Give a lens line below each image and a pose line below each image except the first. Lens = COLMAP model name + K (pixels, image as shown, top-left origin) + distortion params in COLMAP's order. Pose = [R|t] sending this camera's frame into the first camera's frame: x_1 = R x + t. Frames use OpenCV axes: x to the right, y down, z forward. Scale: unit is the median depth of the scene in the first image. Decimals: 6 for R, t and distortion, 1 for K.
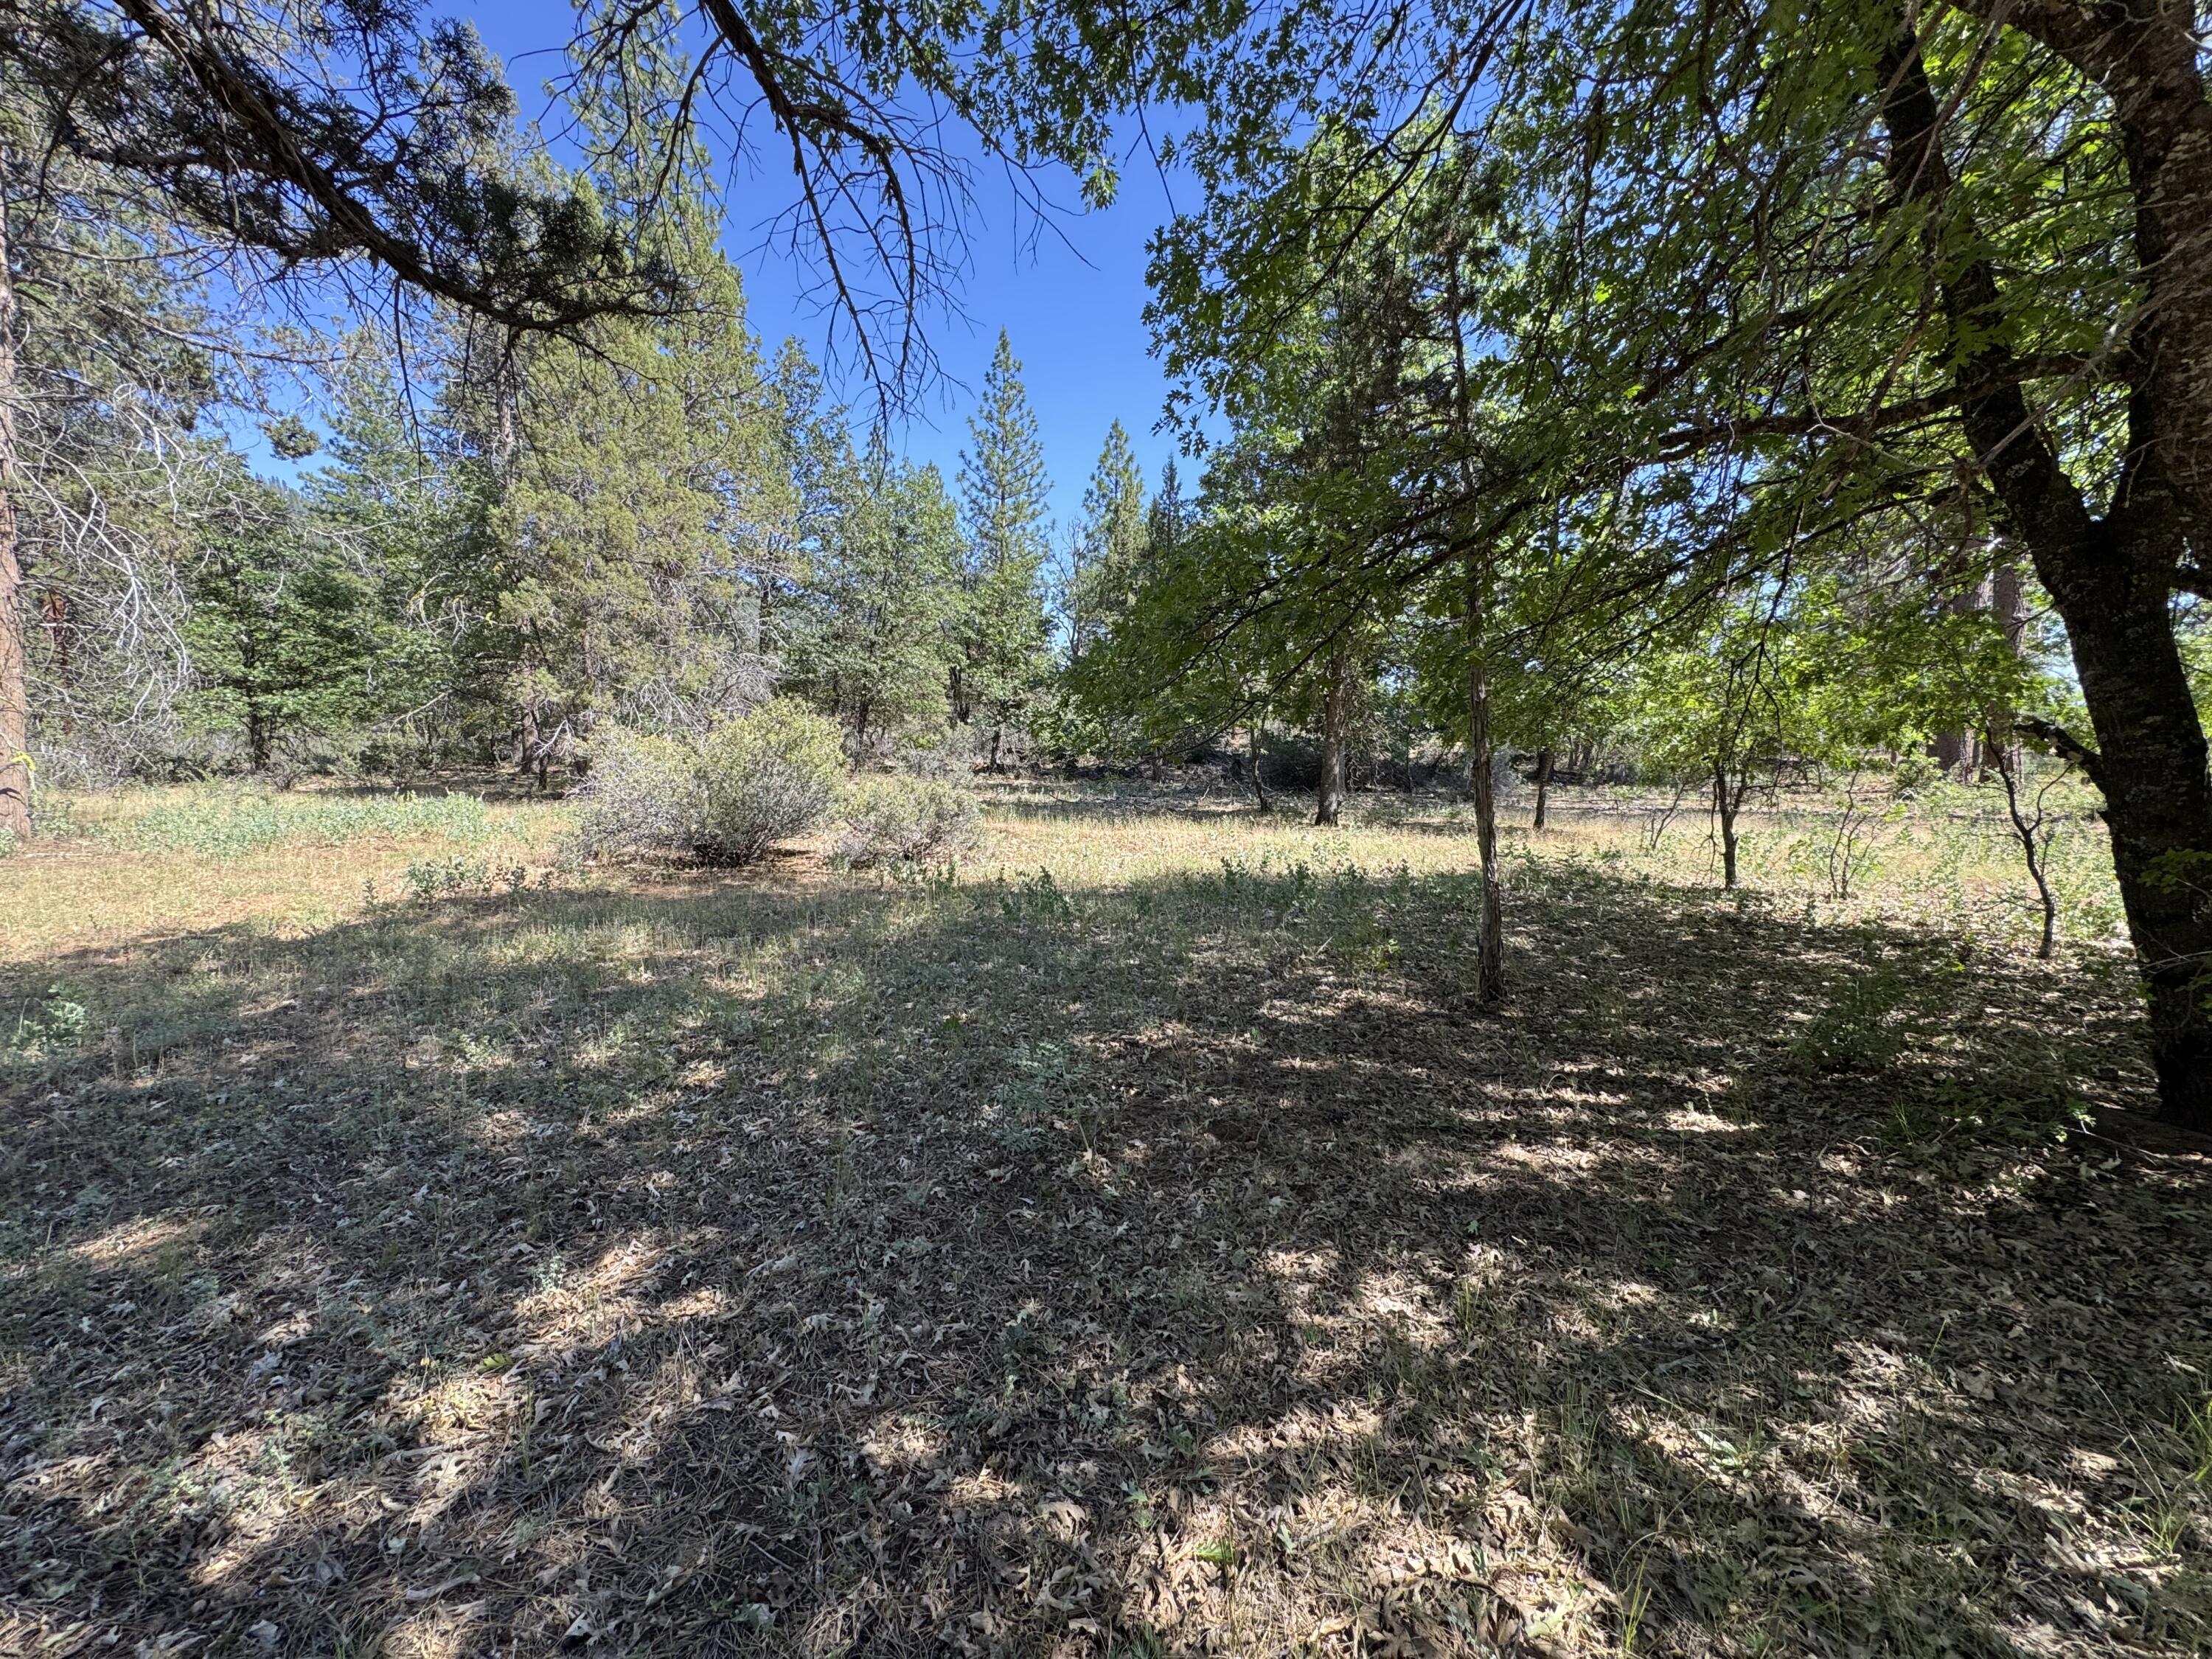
lens RADIAL K [[881.2, 0, 1103.2], [0, 881.2, 827.3], [0, 0, 1]] dist [-0.001098, 0.000361]
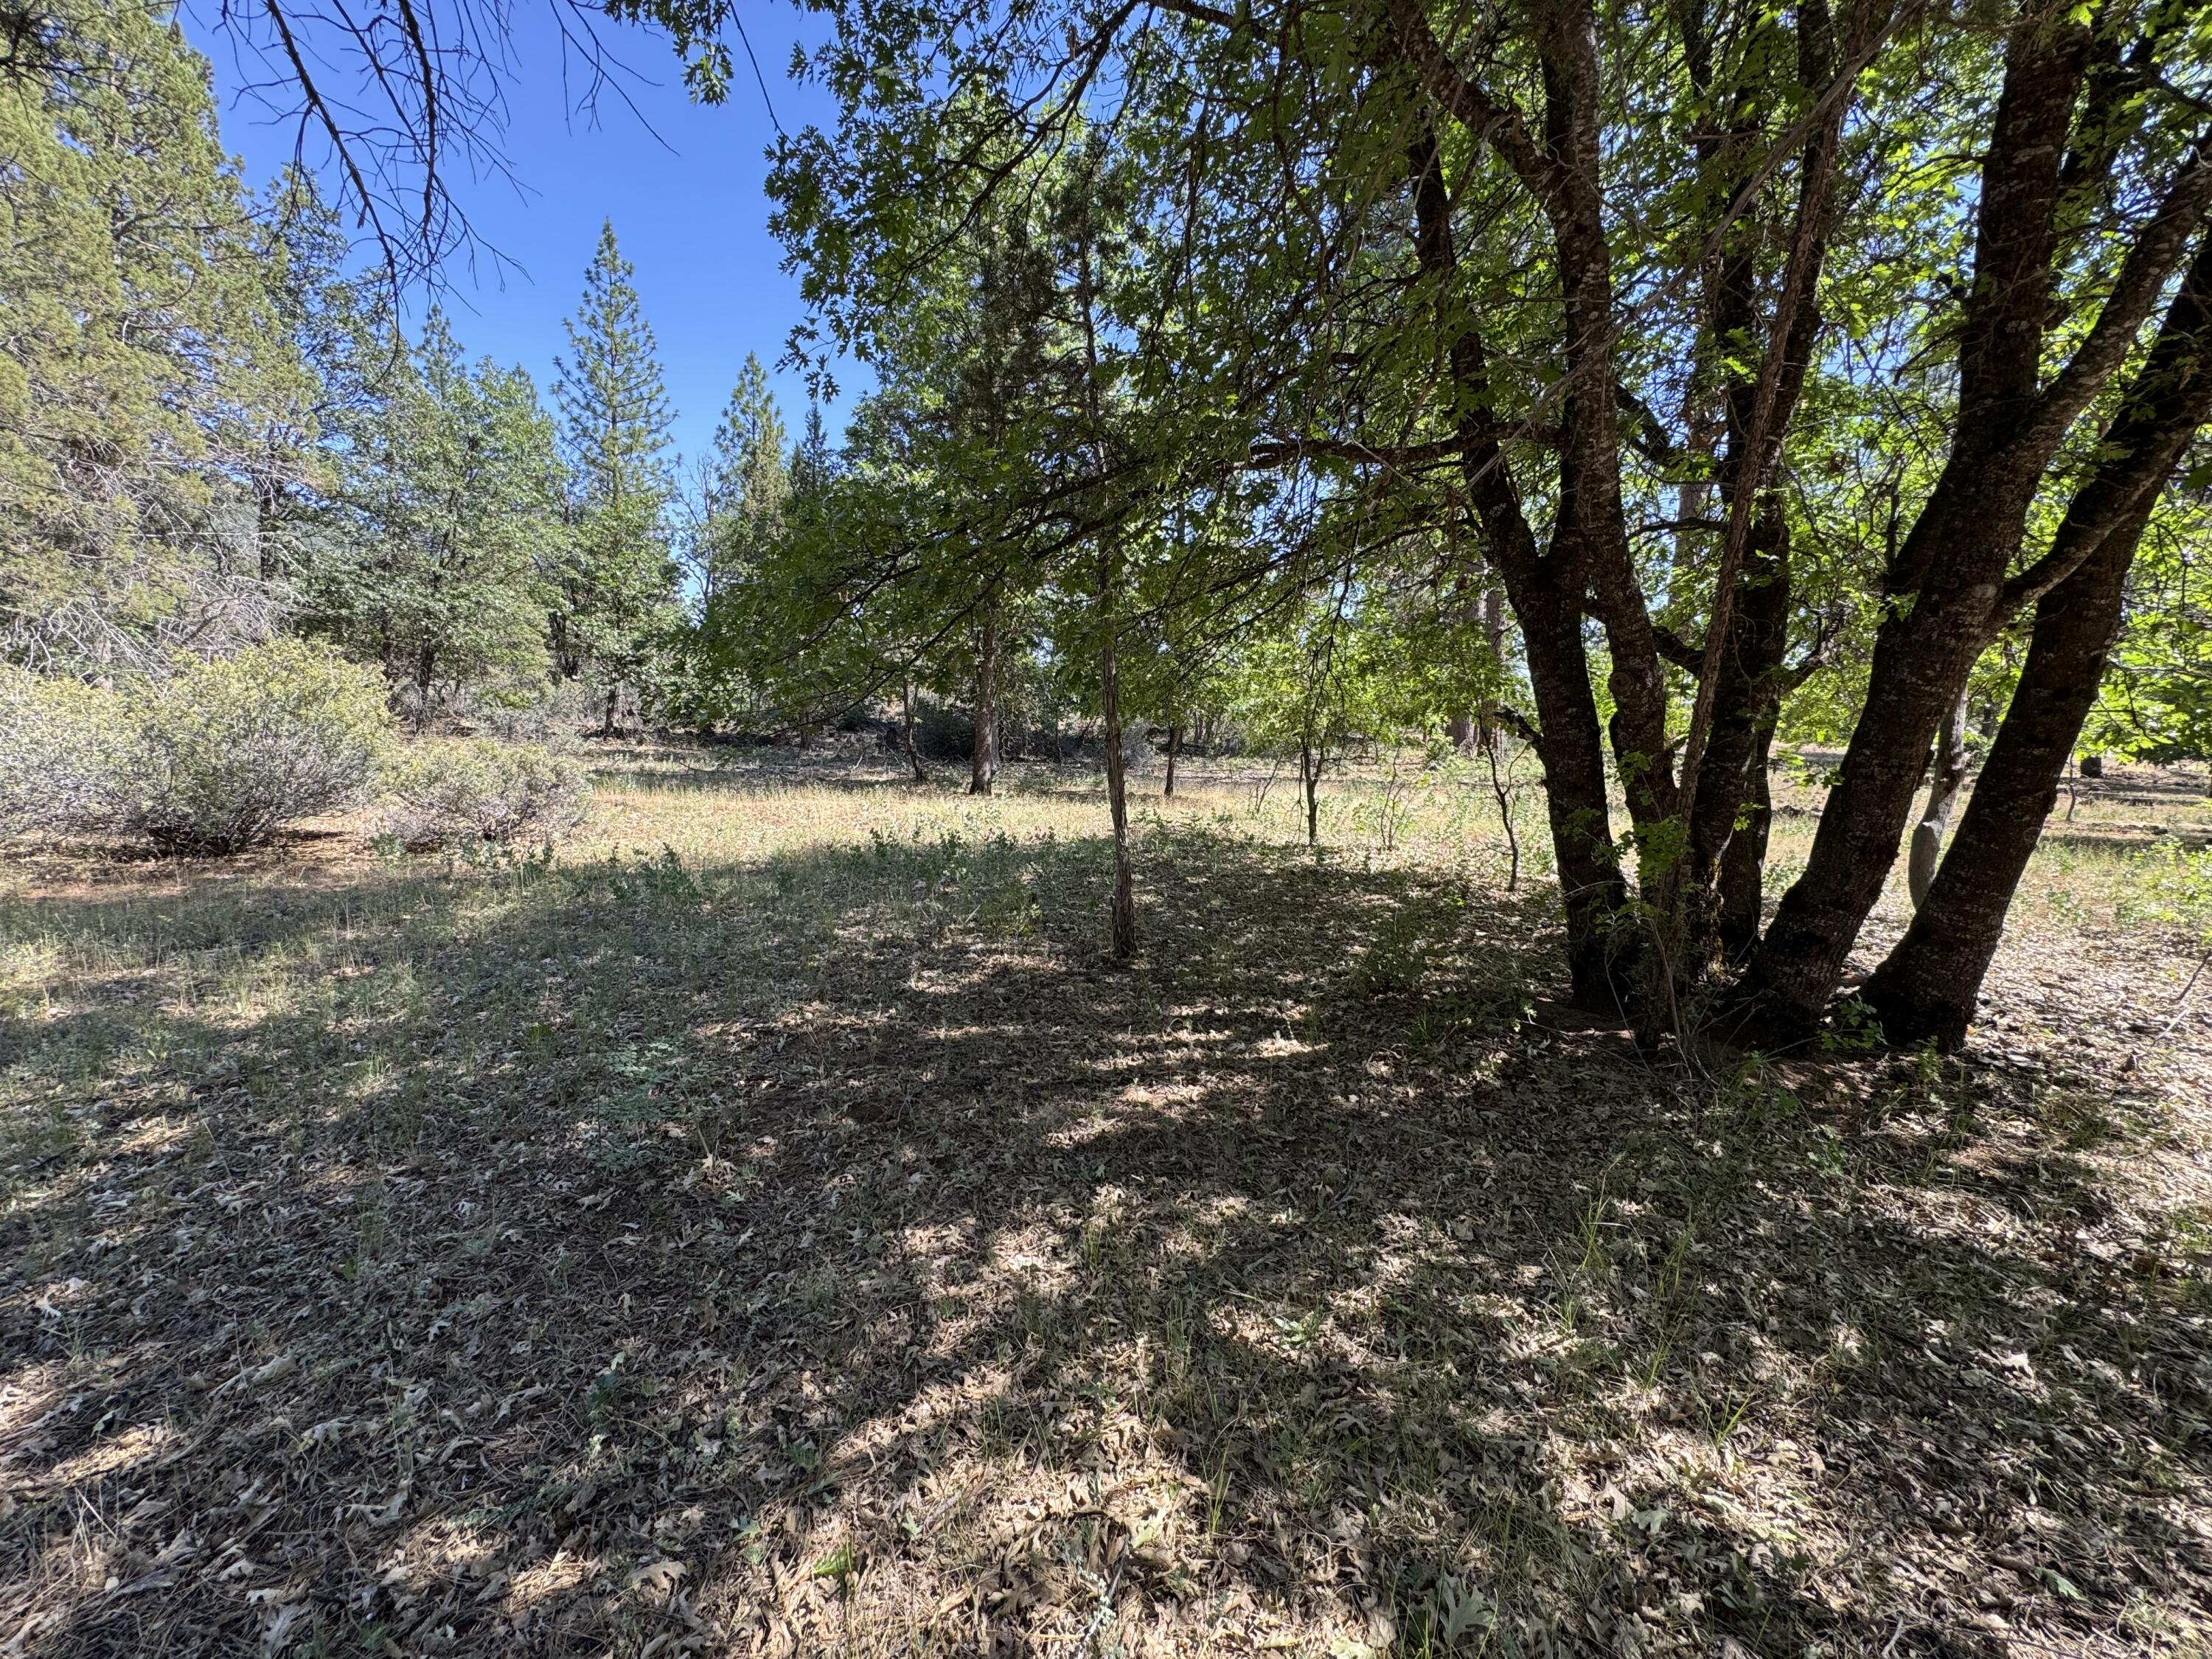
lens RADIAL K [[880.5, 0, 1101.4], [0, 880.5, 828.6], [0, 0, 1]] dist [-0.000554, -0.000019]
pose [[0.928685, -0.023061, 0.370153, 0.014202], [0.009515, 0.999218, 0.038380, -0.000908], [-0.370749, -0.032121, 0.928178, 0.008642]]
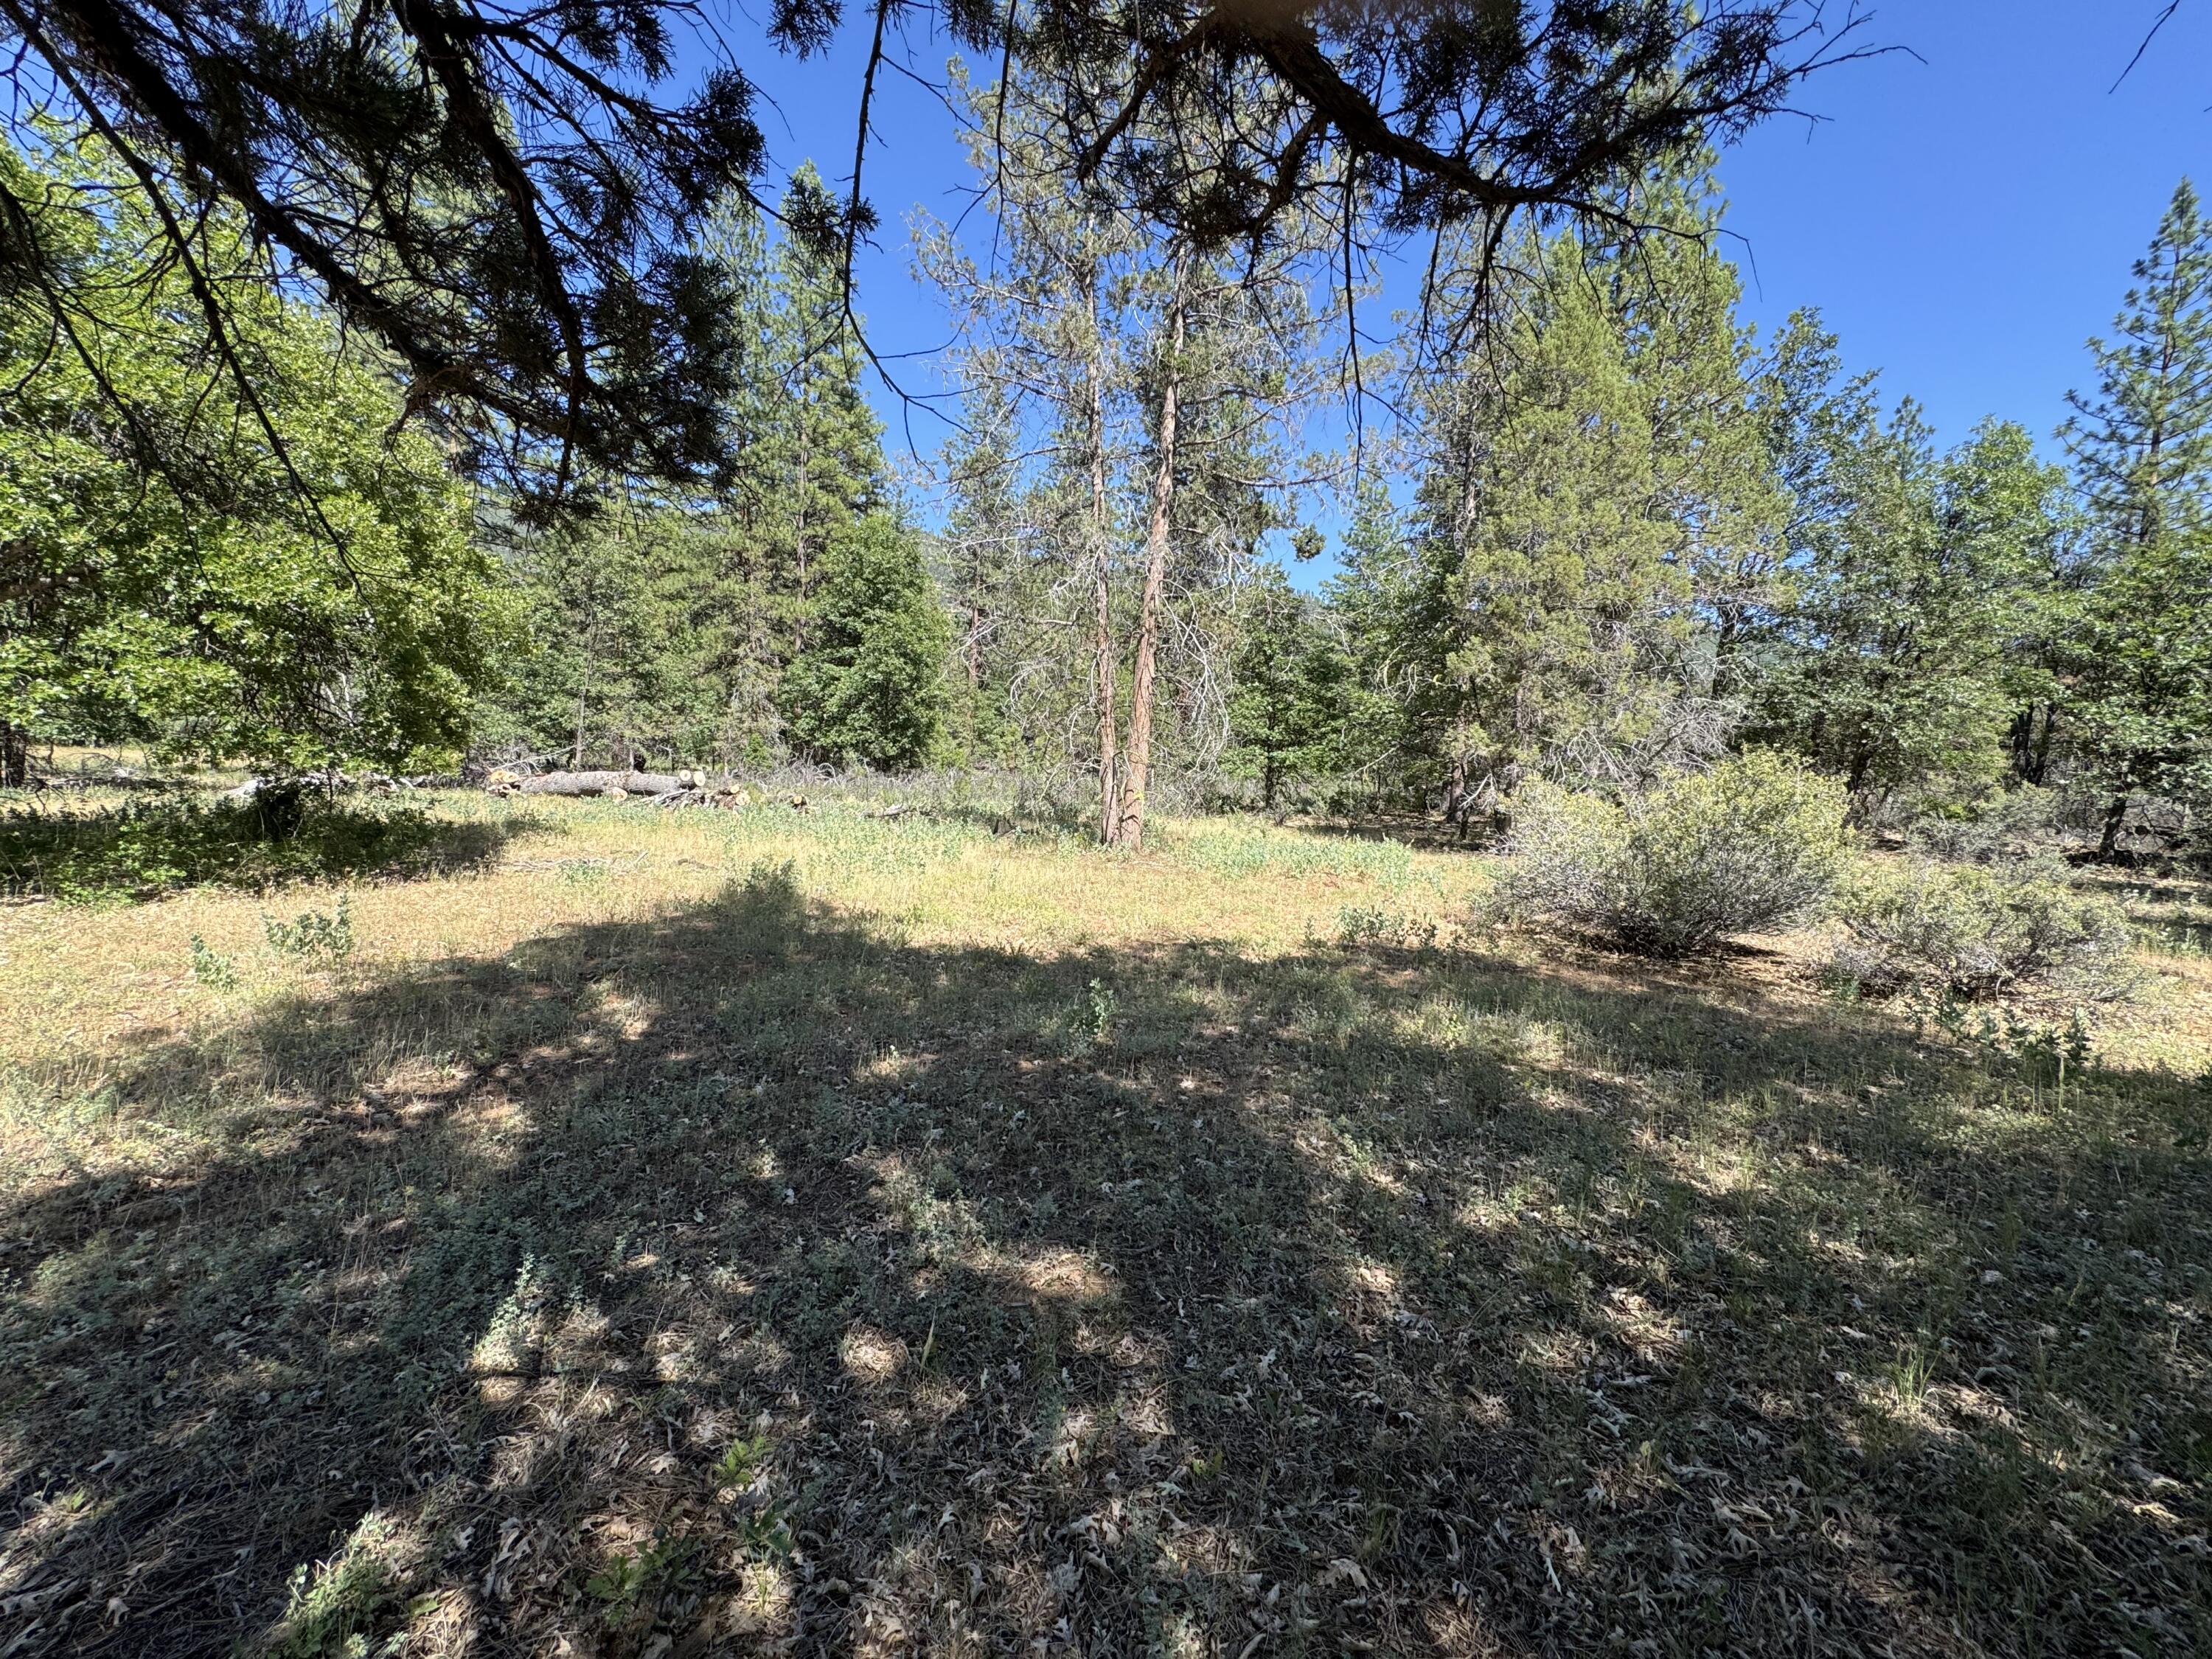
lens RADIAL K [[881.2, 0, 1103.2], [0, 881.2, 827.3], [0, 0, 1]] dist [-0.001098, 0.000361]
pose [[0.575638, 0.063388, -0.815244, -0.095688], [-0.111673, 0.993744, -0.001585, -0.022309], [0.810043, 0.091953, 0.579115, 0.149251]]
